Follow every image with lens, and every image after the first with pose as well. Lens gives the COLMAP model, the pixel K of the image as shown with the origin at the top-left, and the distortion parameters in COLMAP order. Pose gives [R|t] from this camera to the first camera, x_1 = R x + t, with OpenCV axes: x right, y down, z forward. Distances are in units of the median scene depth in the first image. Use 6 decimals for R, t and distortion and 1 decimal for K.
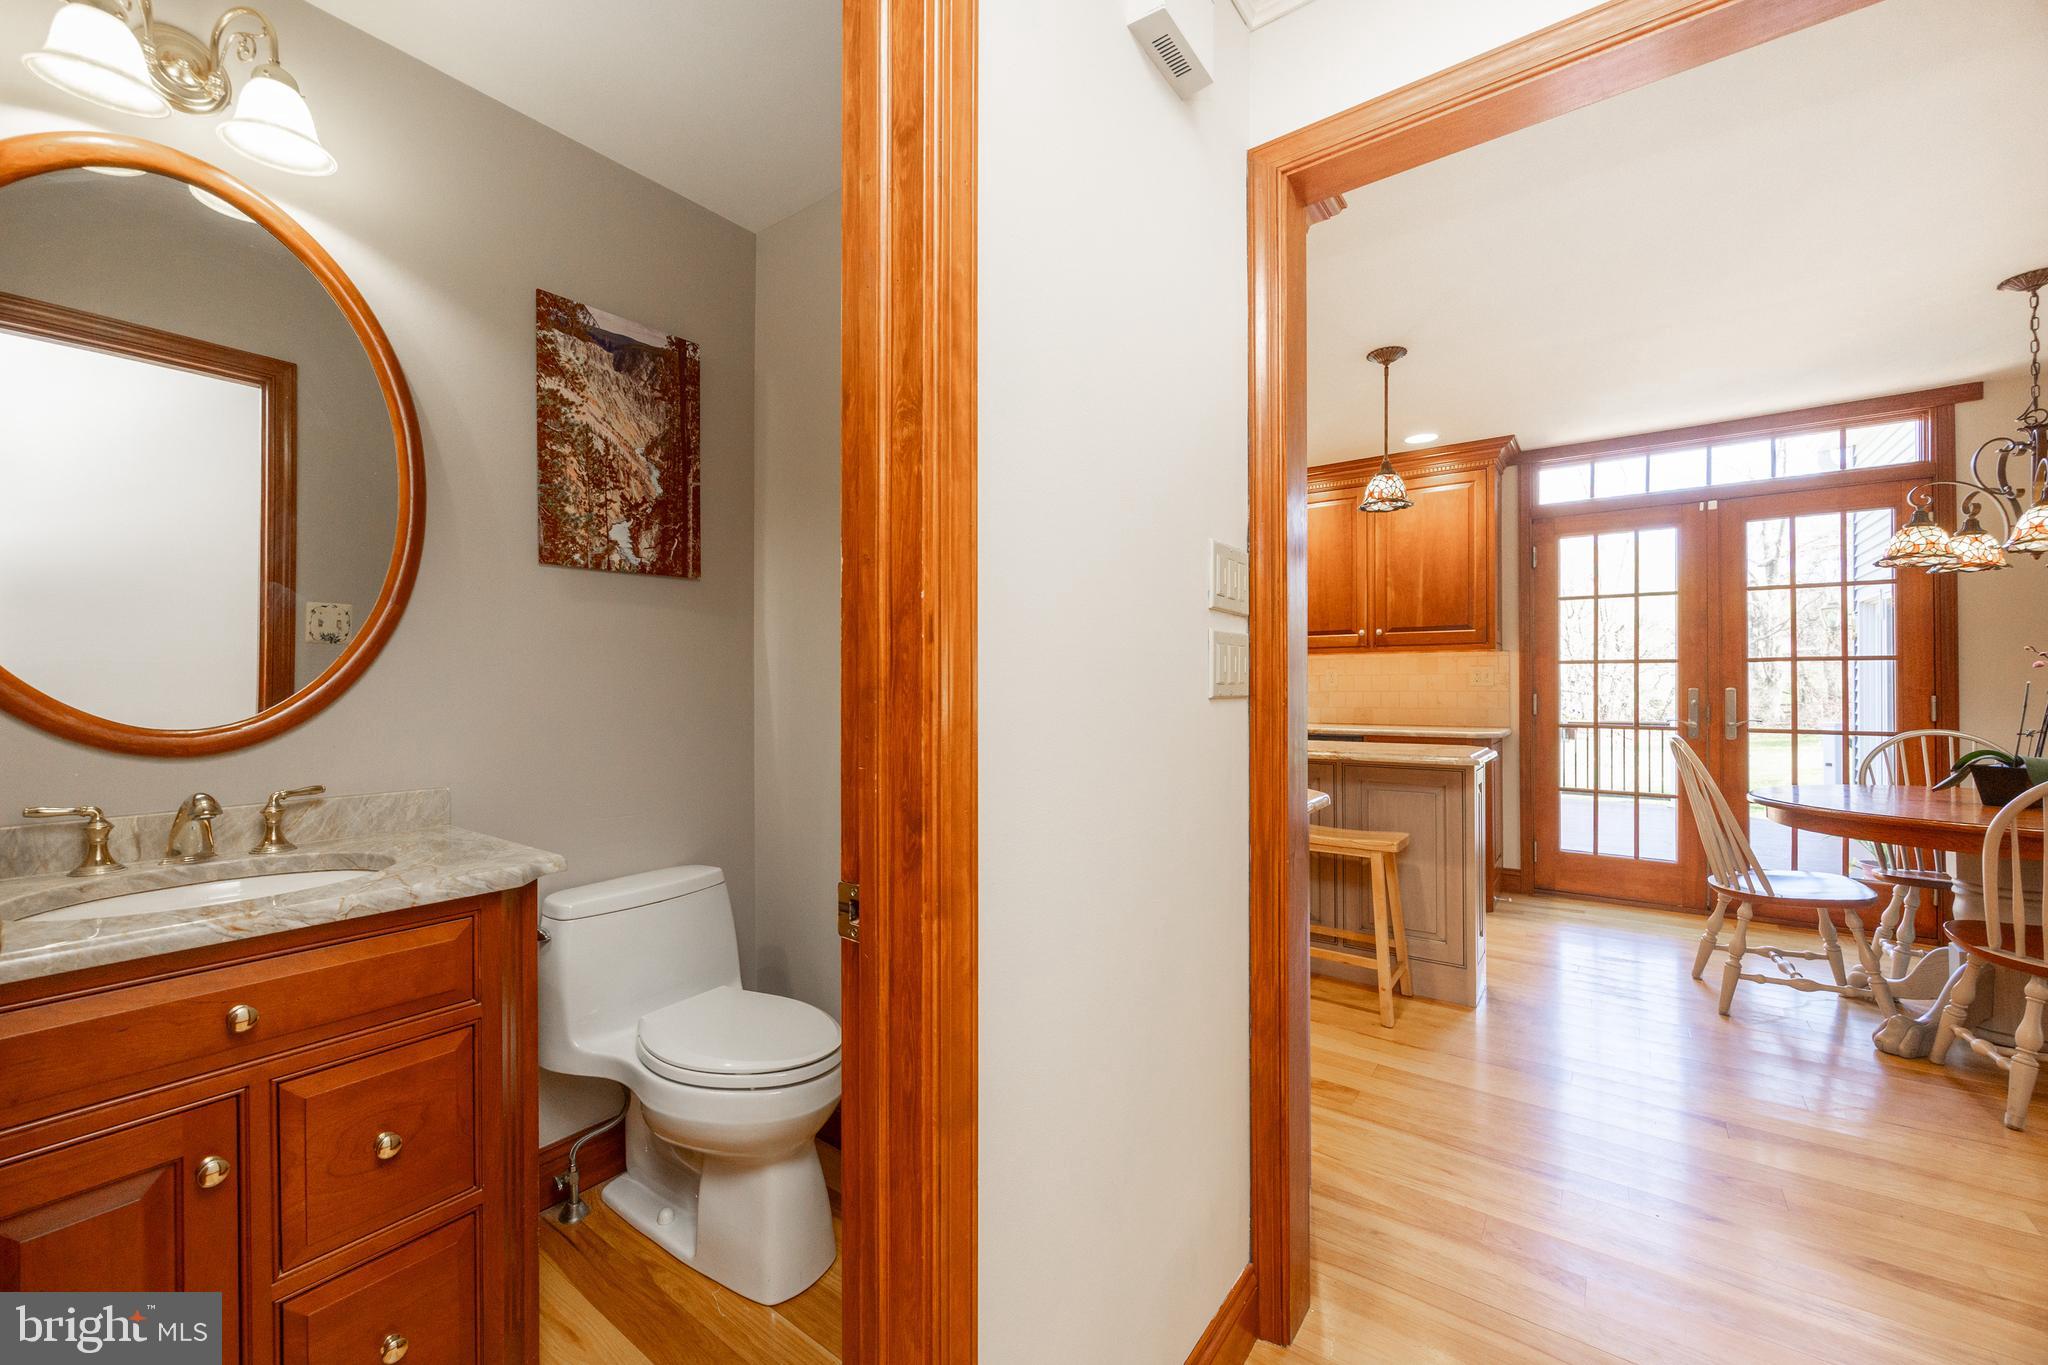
lens RADIAL K [[810.8, 0, 984.1], [0, 810.8, 680.3], [0, 0, 1]] dist [-0.001042, -0.000115]
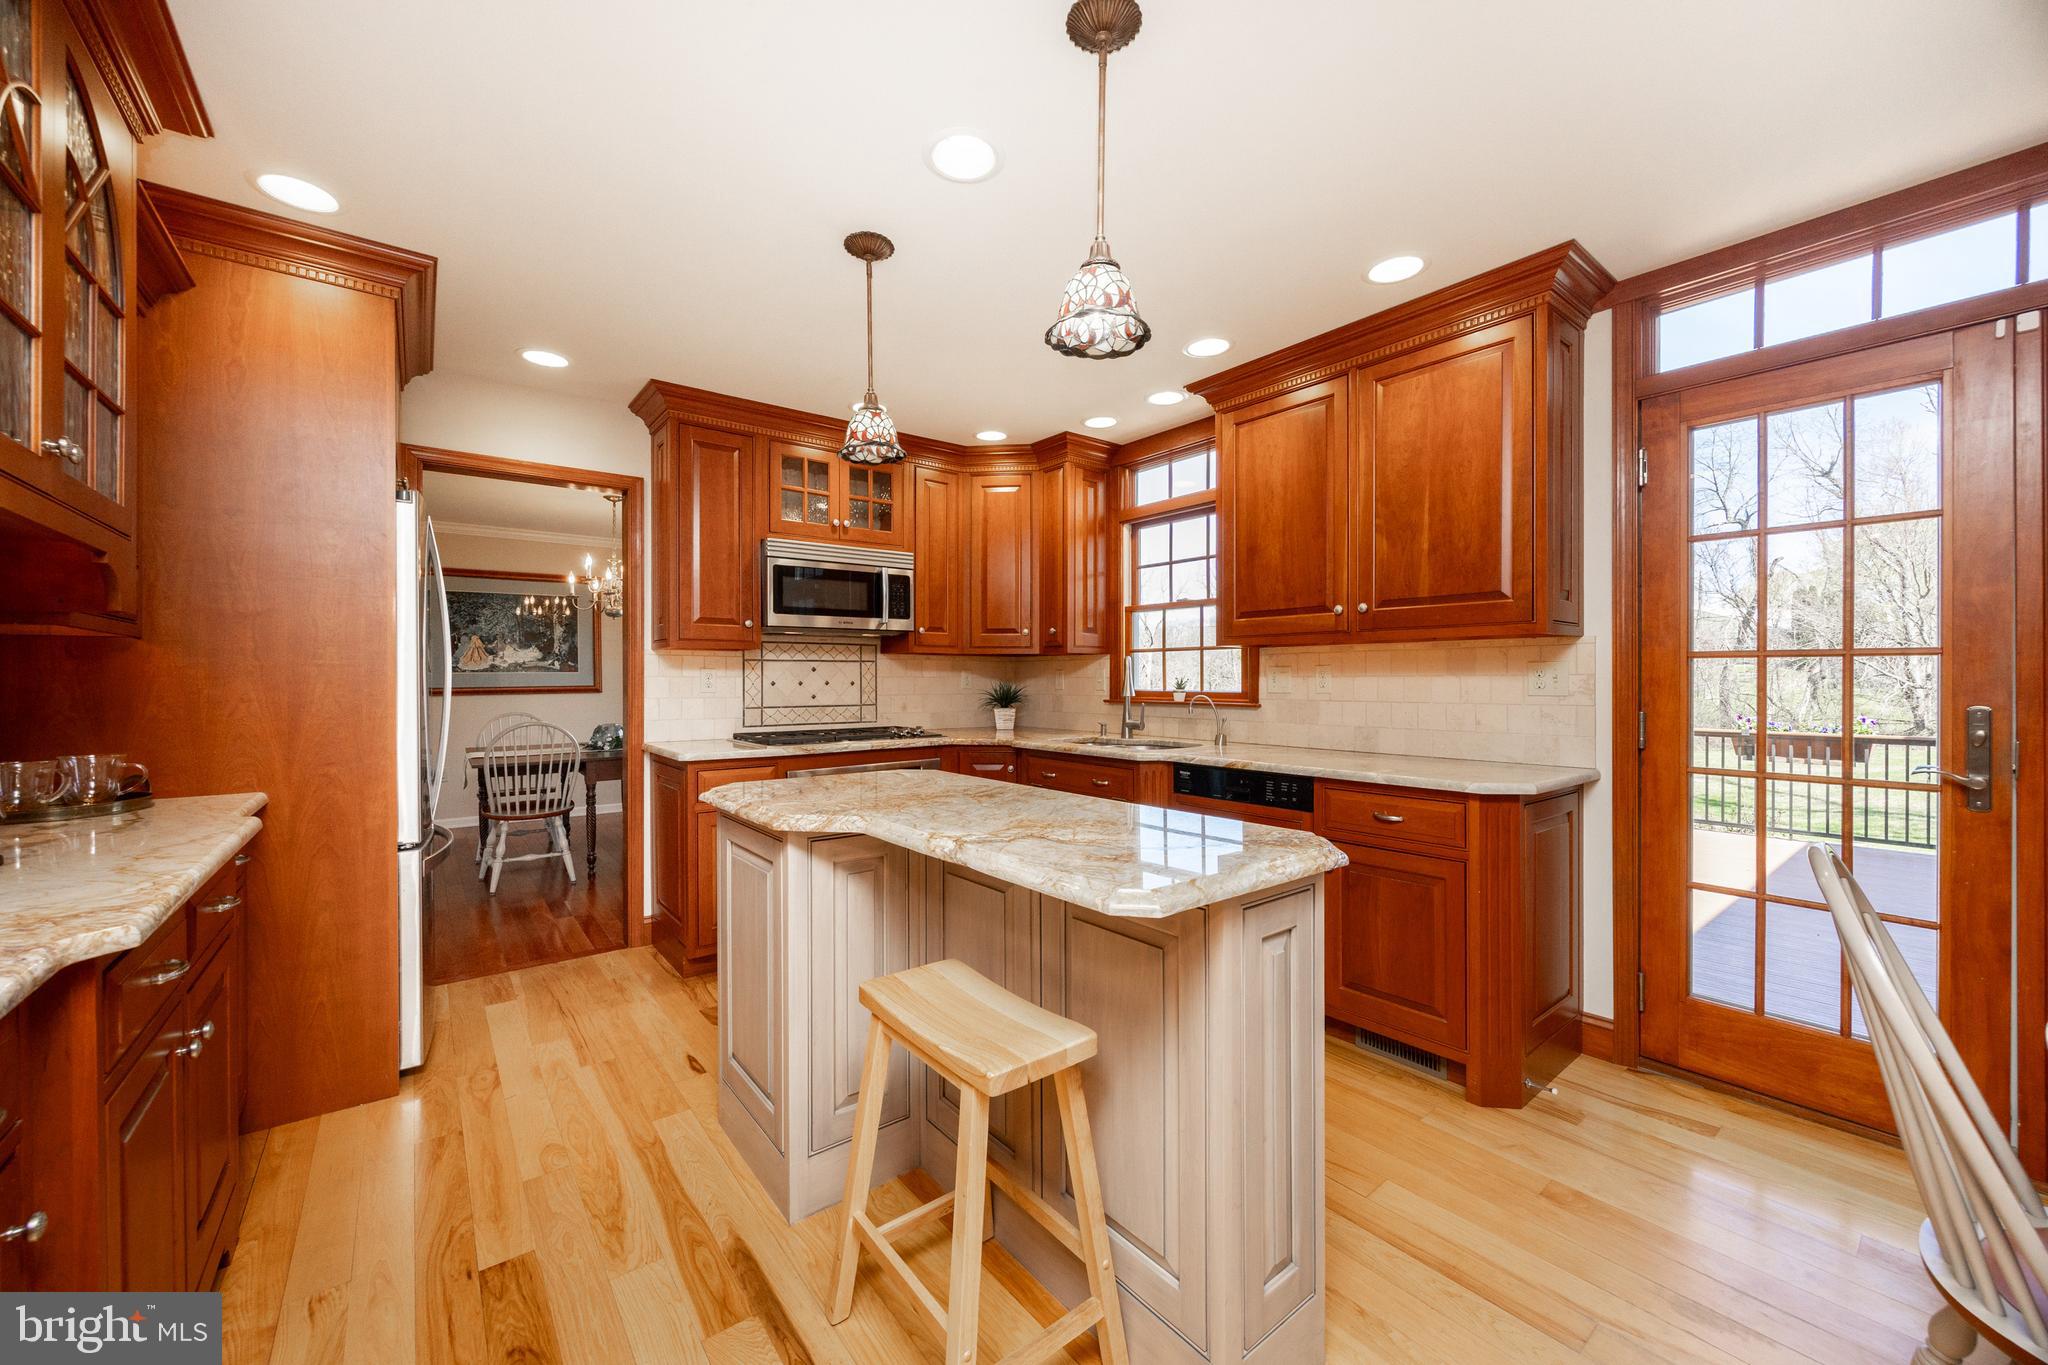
lens RADIAL K [[777.8, 0, 1023.5], [0, 777.8, 679.0], [0, 0, 1]] dist [-0.002241, -0.000224]
pose [[0.969967, 0.000776, -0.243234, 0.414510], [0.001066, 0.999972, 0.007442, -0.010618], [0.243233, -0.007478, 0.969939, 0.392709]]
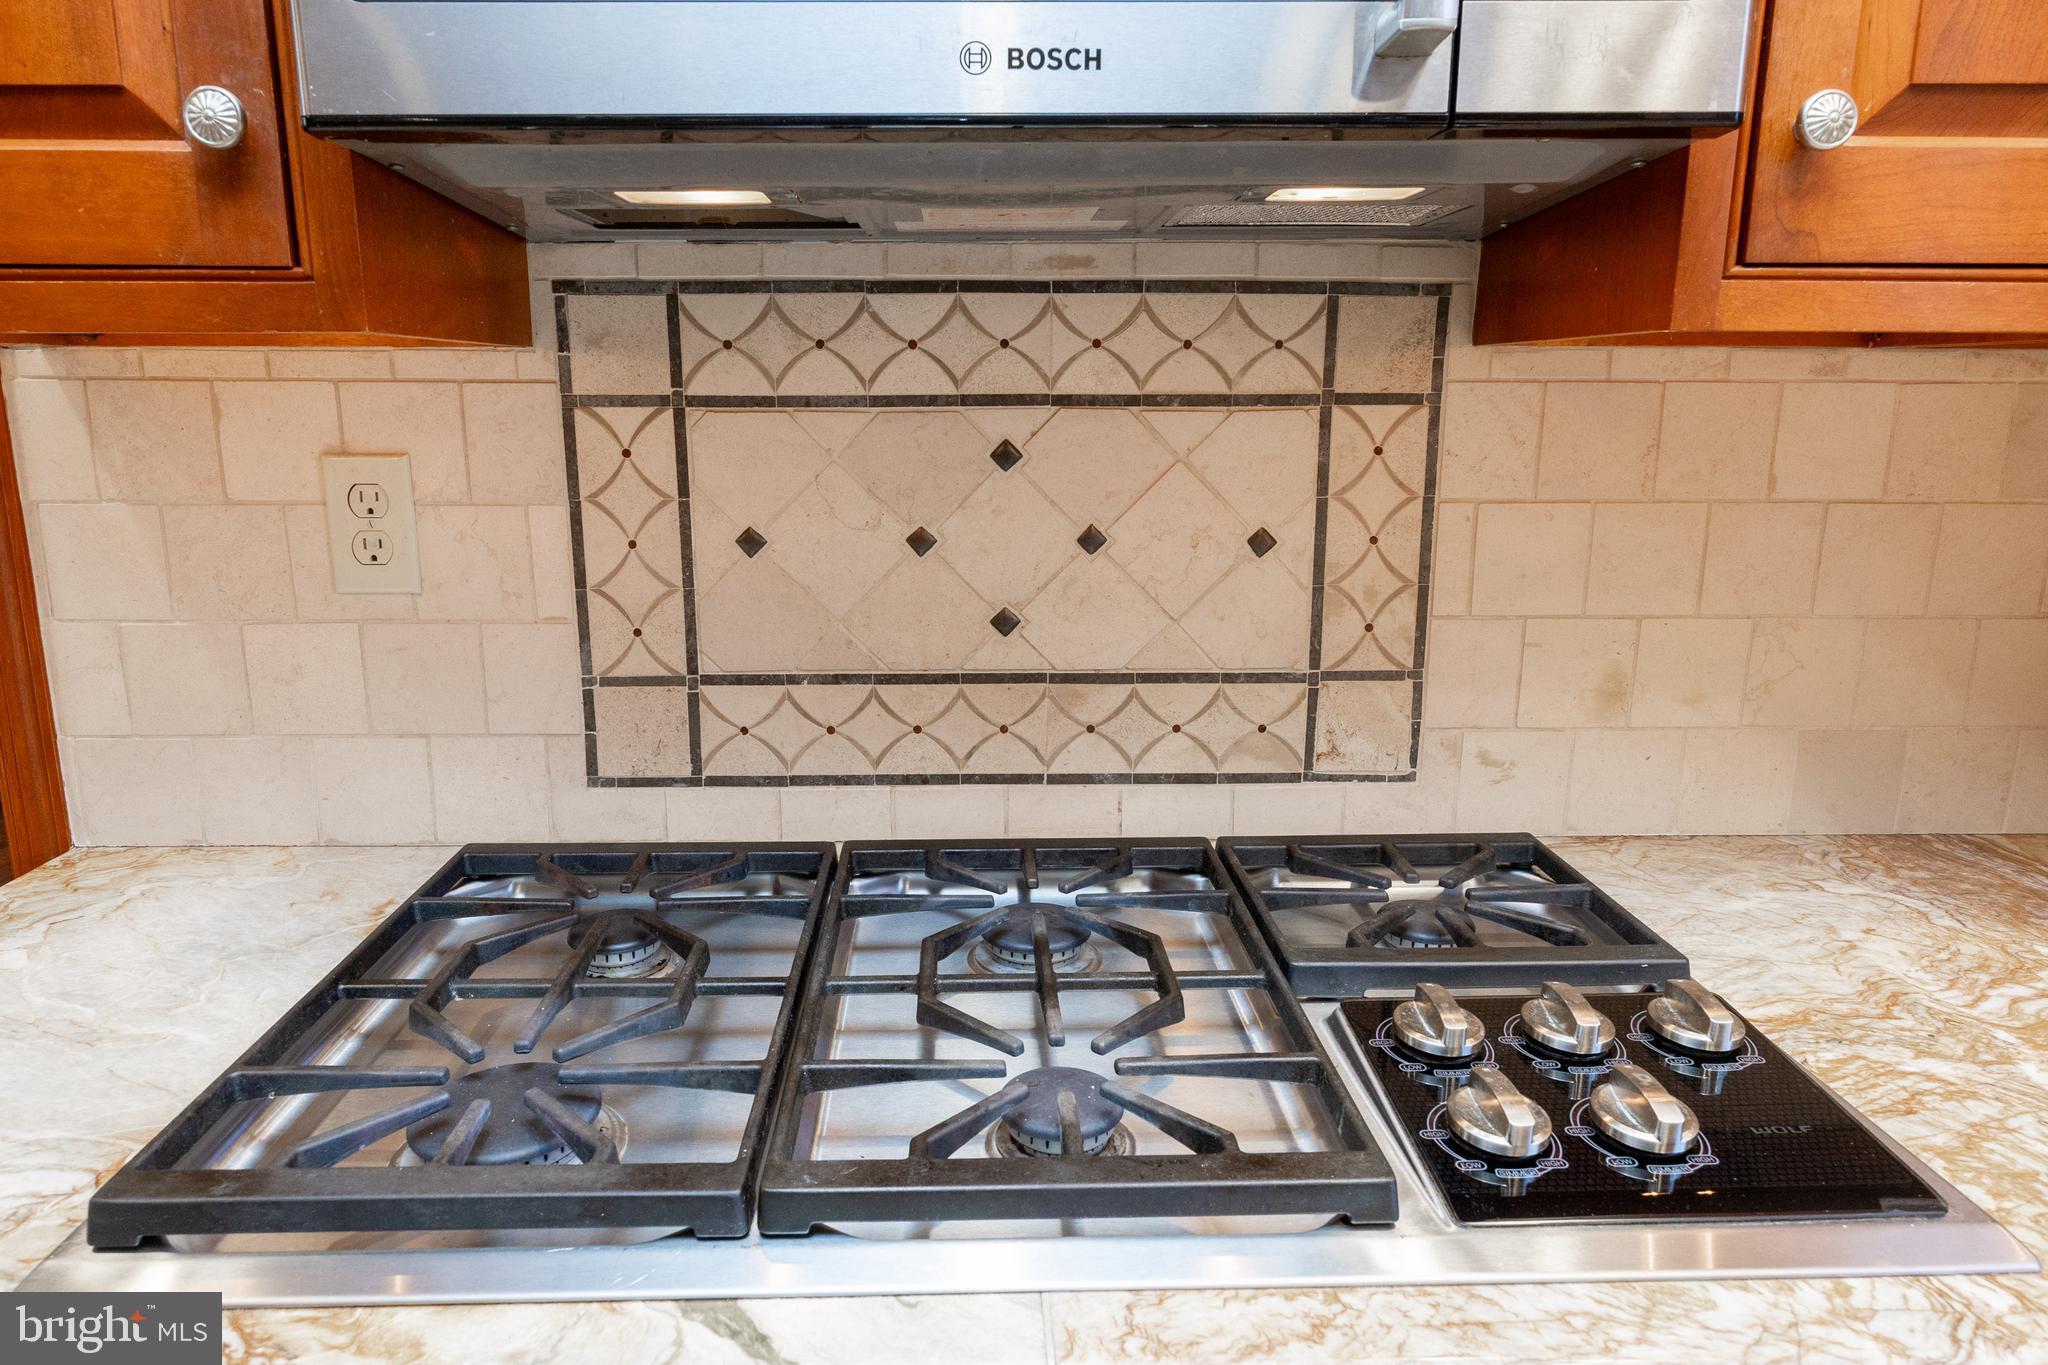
lens RADIAL K [[1351.4, 0, 994.3], [0, 1351.4, 681.4], [0, 0, 1]] dist [0.000359, 0.000043]
pose [[0.635353, 0.170663, -0.753127, 0.140158], [0.005020, 0.974340, 0.225026, -0.031726], [0.772205, -0.146752, 0.618193, 1.080554]]
